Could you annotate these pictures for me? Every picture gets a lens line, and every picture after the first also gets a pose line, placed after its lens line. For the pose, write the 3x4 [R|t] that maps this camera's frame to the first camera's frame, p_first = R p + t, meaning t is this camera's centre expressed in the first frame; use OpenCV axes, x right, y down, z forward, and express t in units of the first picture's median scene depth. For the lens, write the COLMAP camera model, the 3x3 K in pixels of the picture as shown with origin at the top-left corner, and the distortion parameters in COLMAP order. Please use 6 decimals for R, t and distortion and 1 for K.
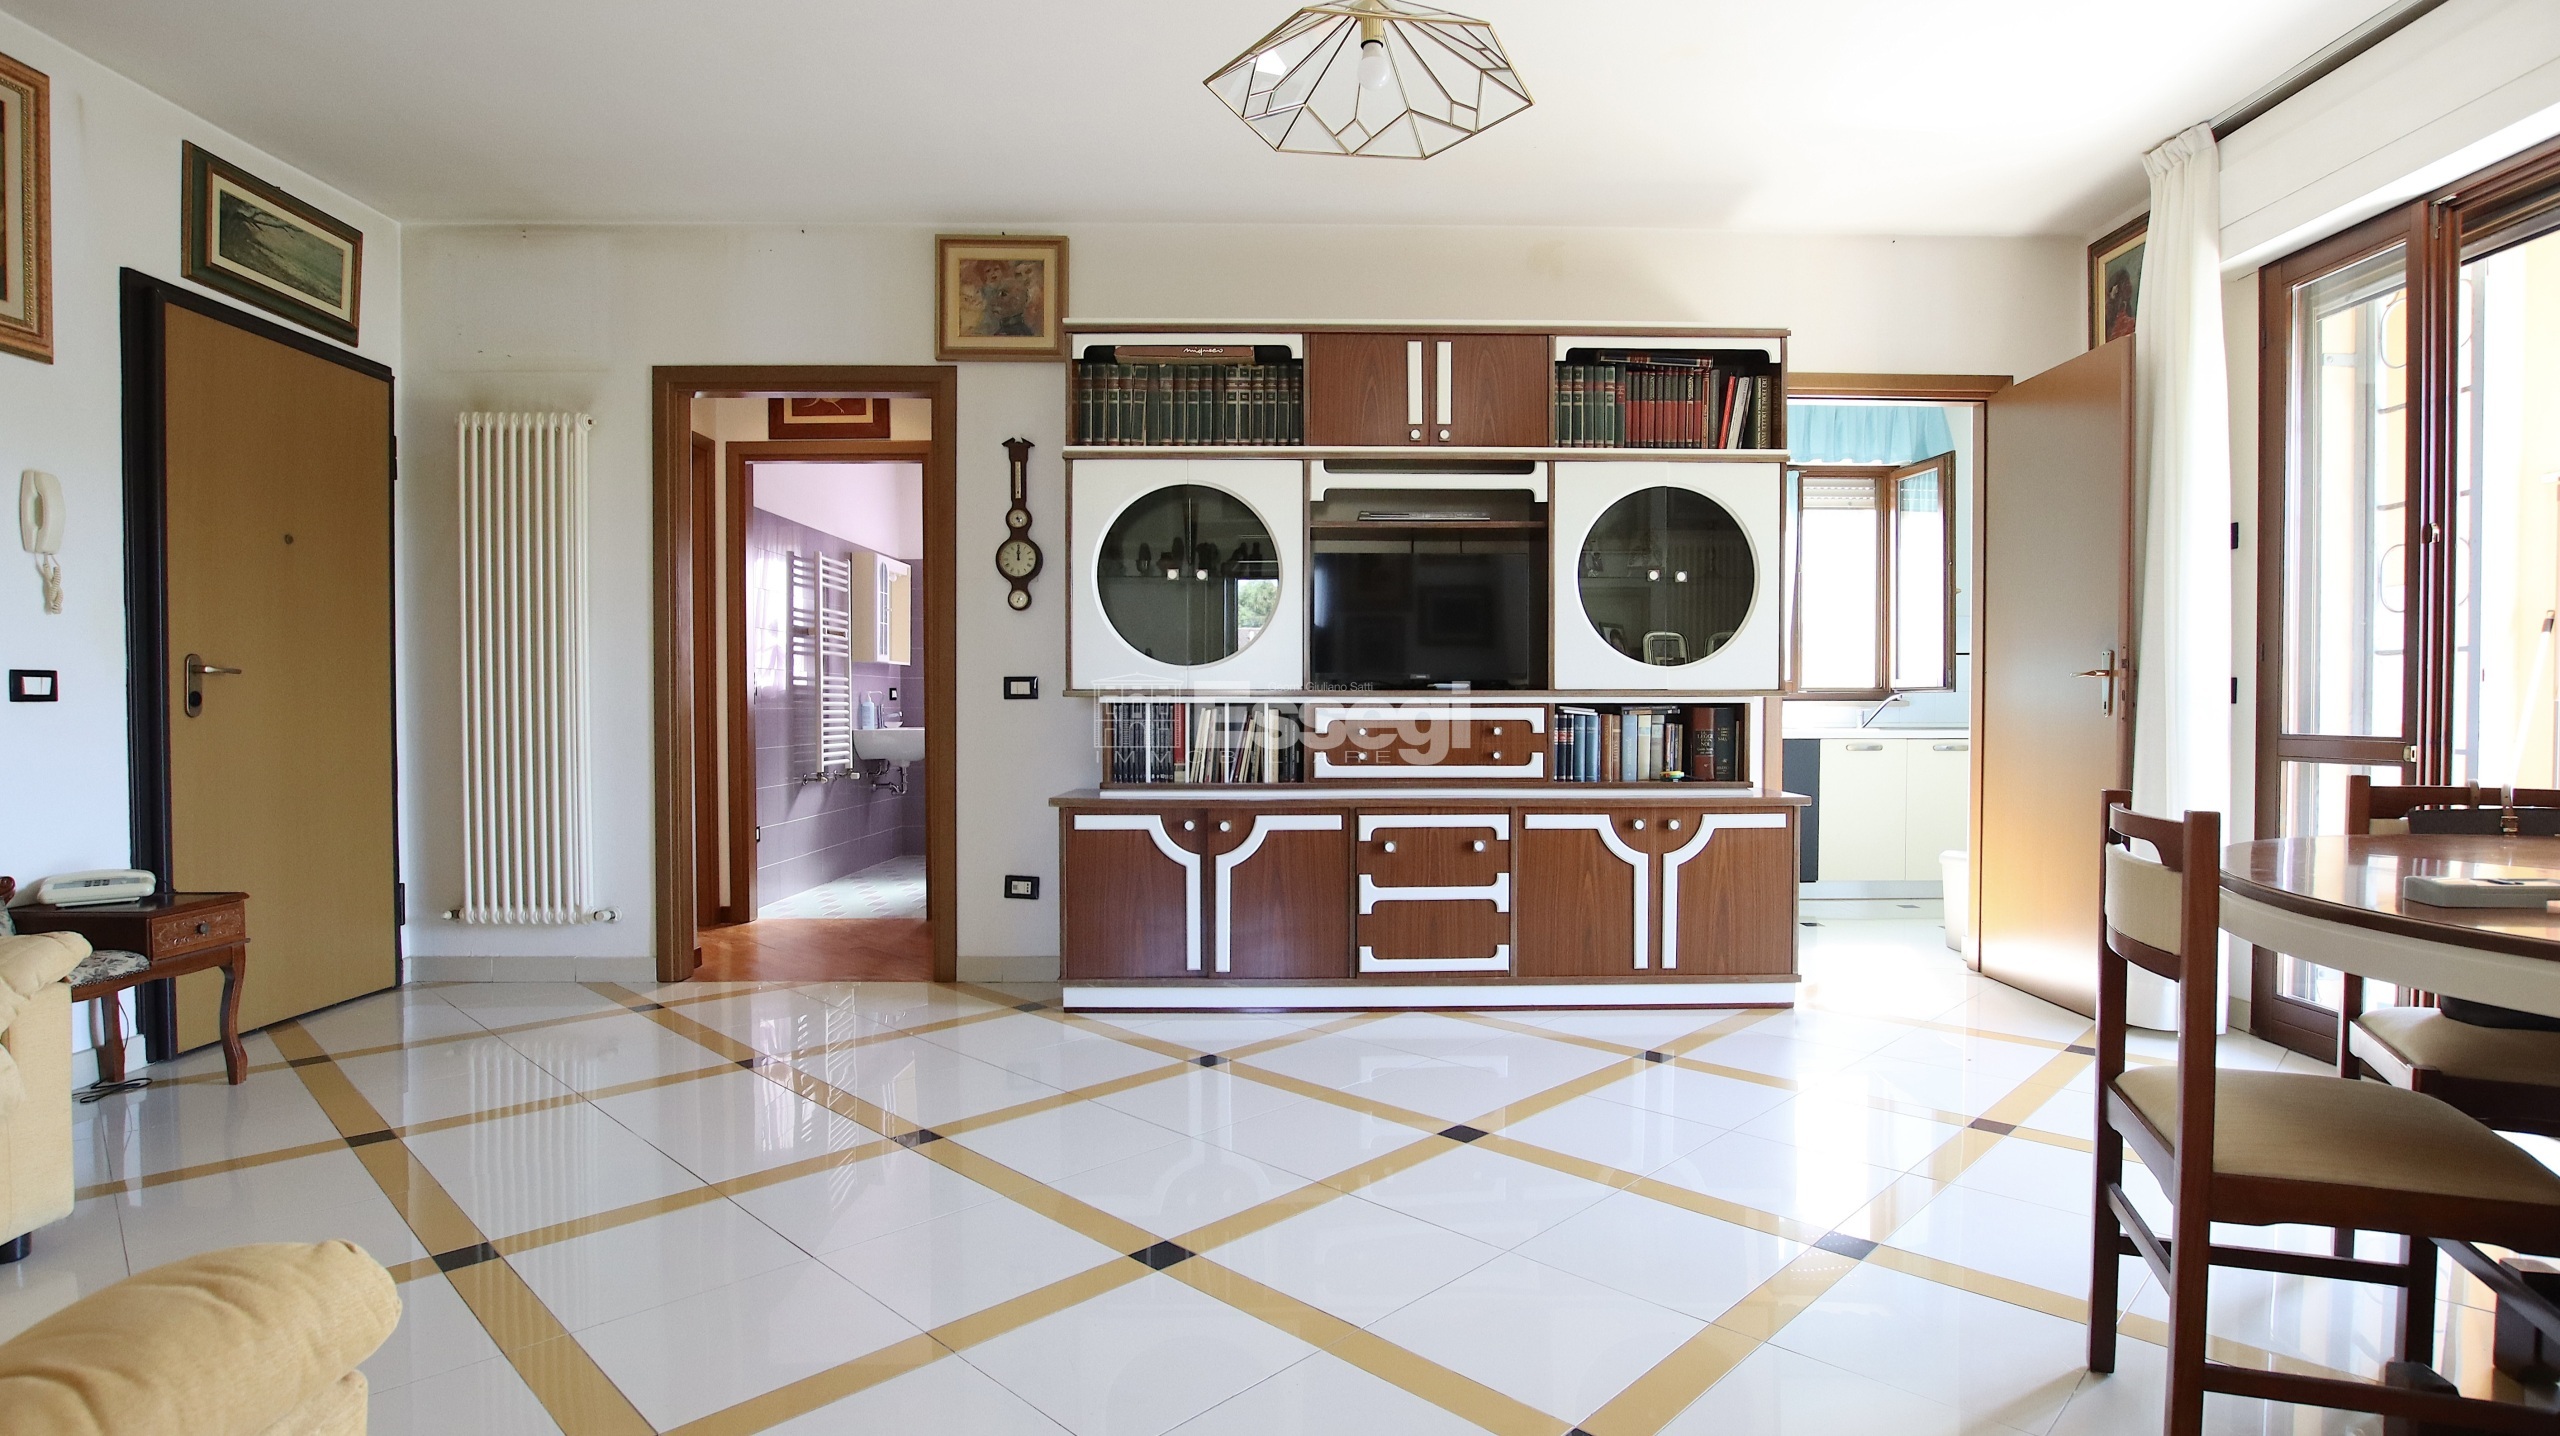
lens RADIAL K [[1239.5, 0, 1299.8], [0, 1239.5, 718.1], [0, 0, 1]] dist [-0.028335, 0.000096]
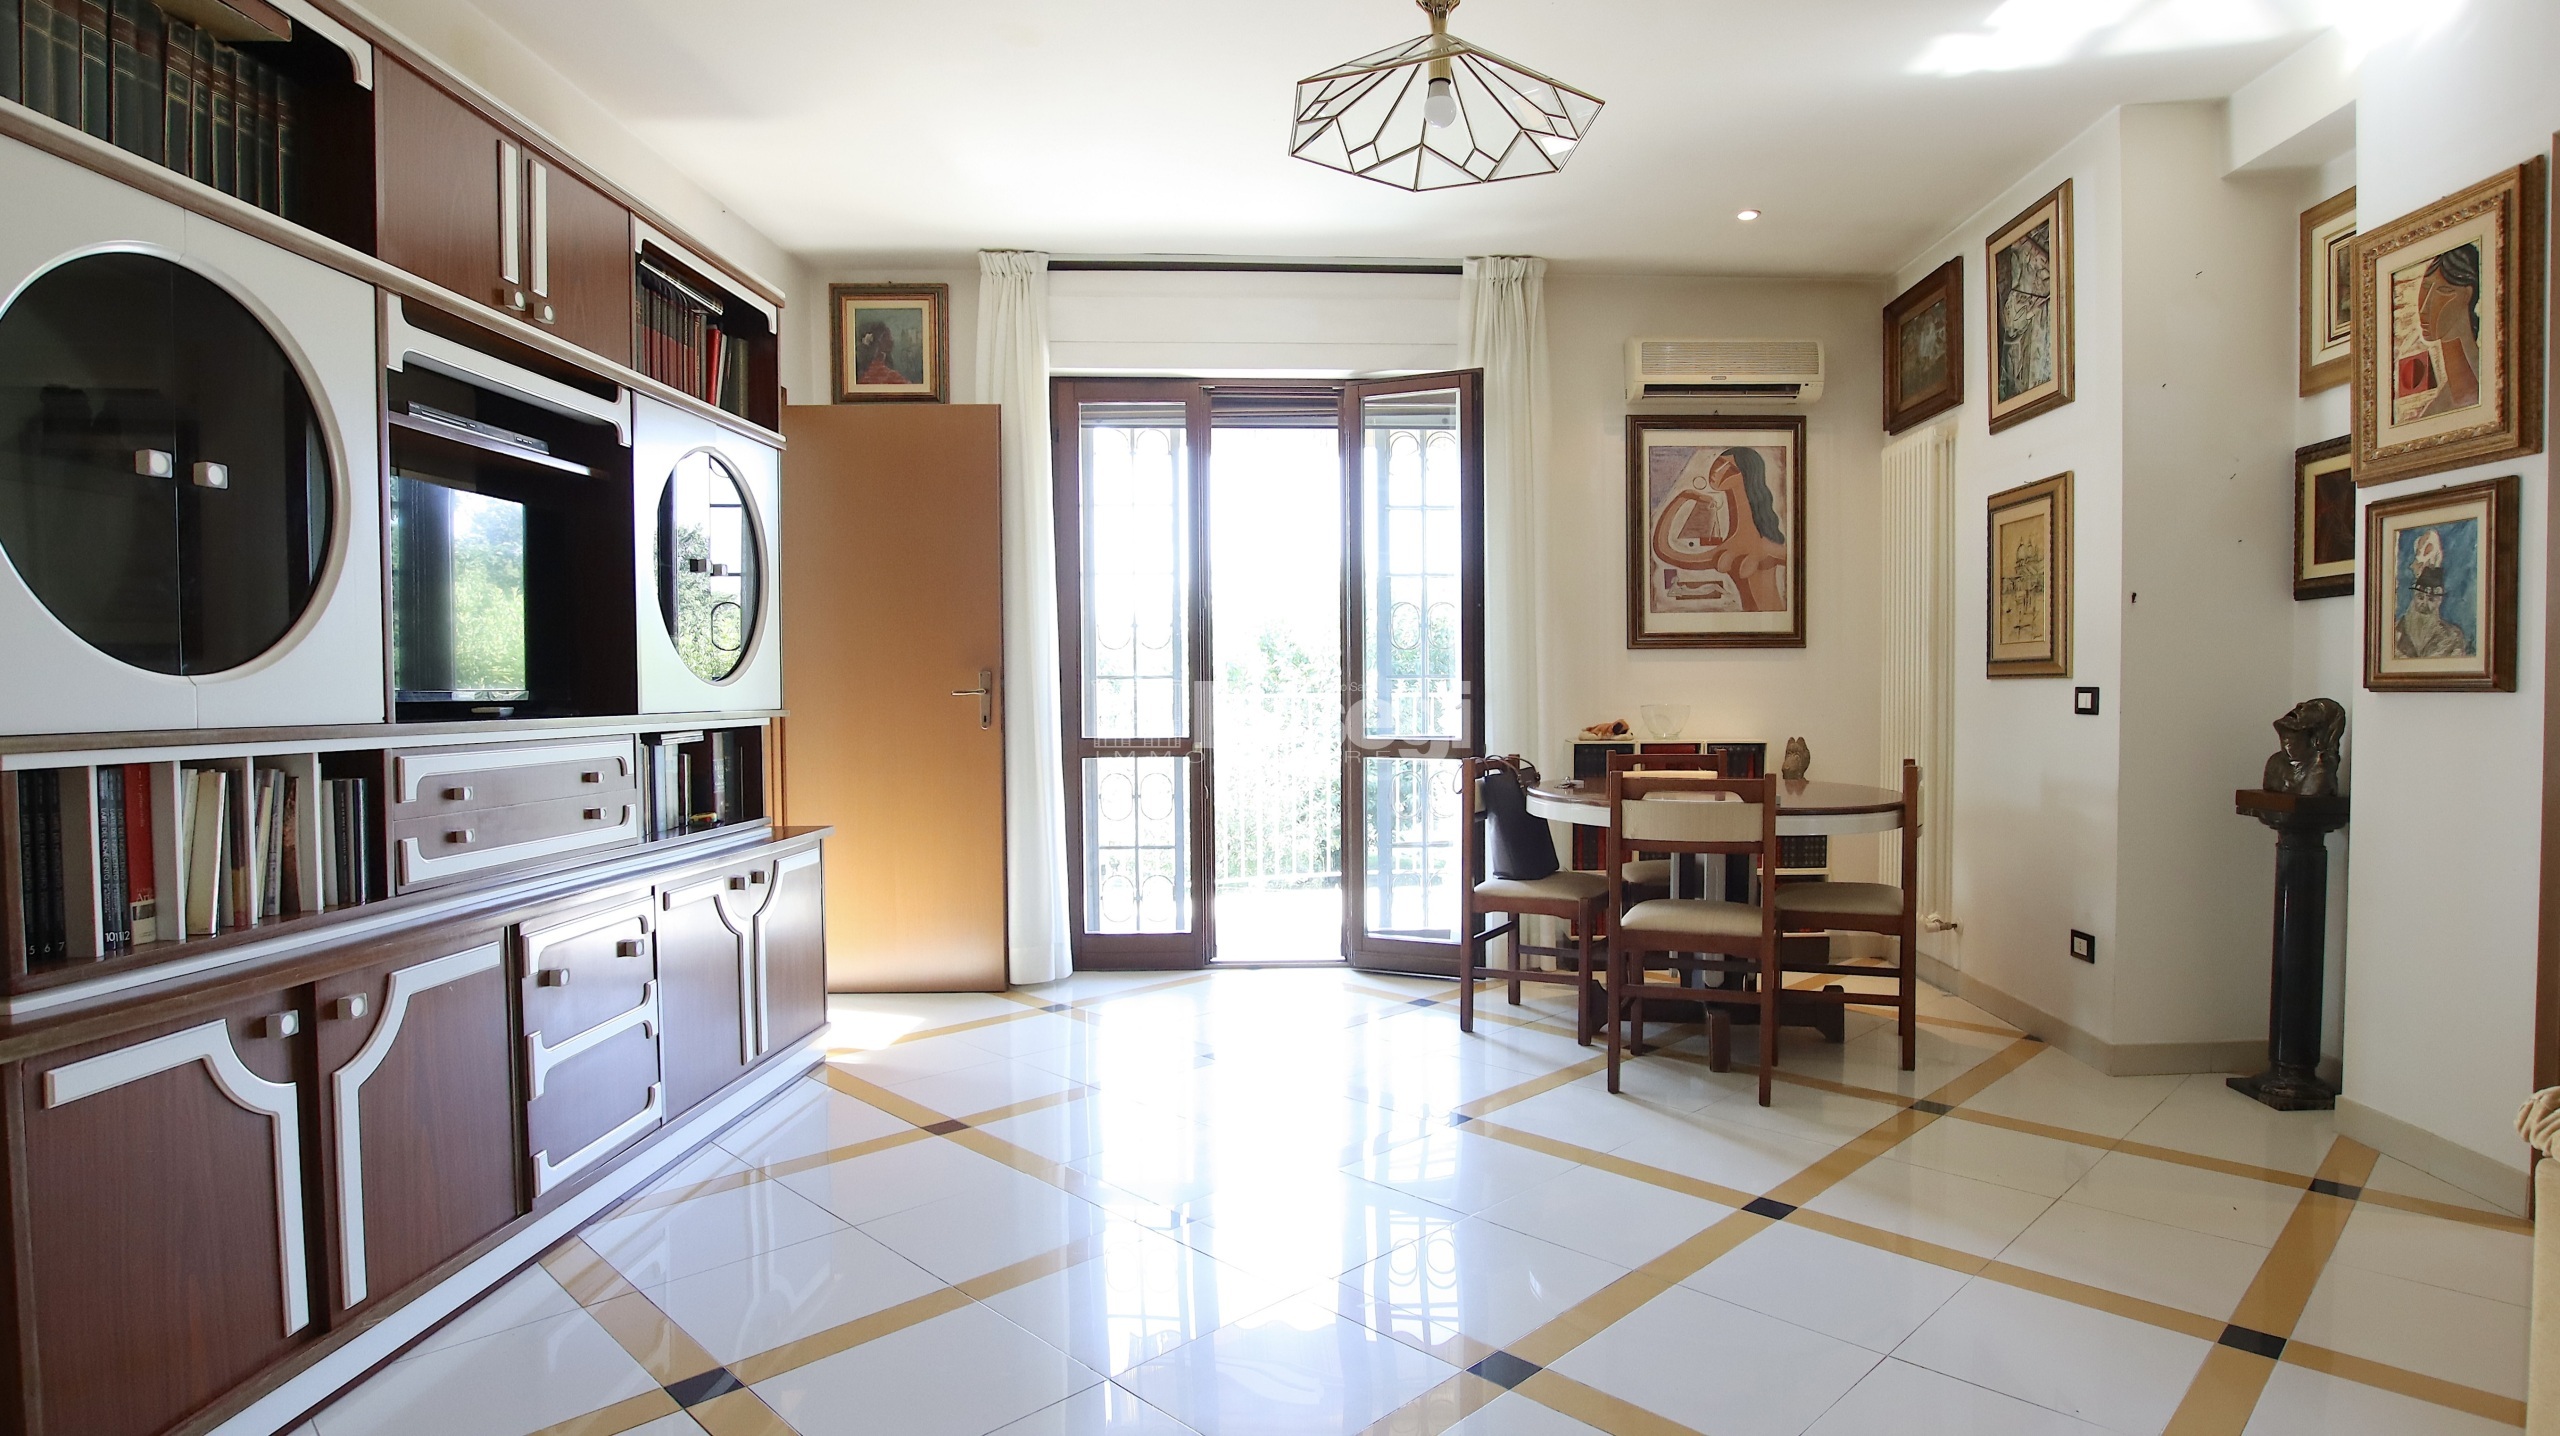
lens RADIAL K [[1325.8, 0, 1433.4], [0, 1325.8, 731.6], [0, 0, 1]] dist [-0.026509, 0.001524]
pose [[-0.038222, -0.032603, 0.998737, -0.582065], [0.022632, 0.999183, 0.033483, -0.028233], [-0.999013, 0.023884, -0.037453, 0.588630]]
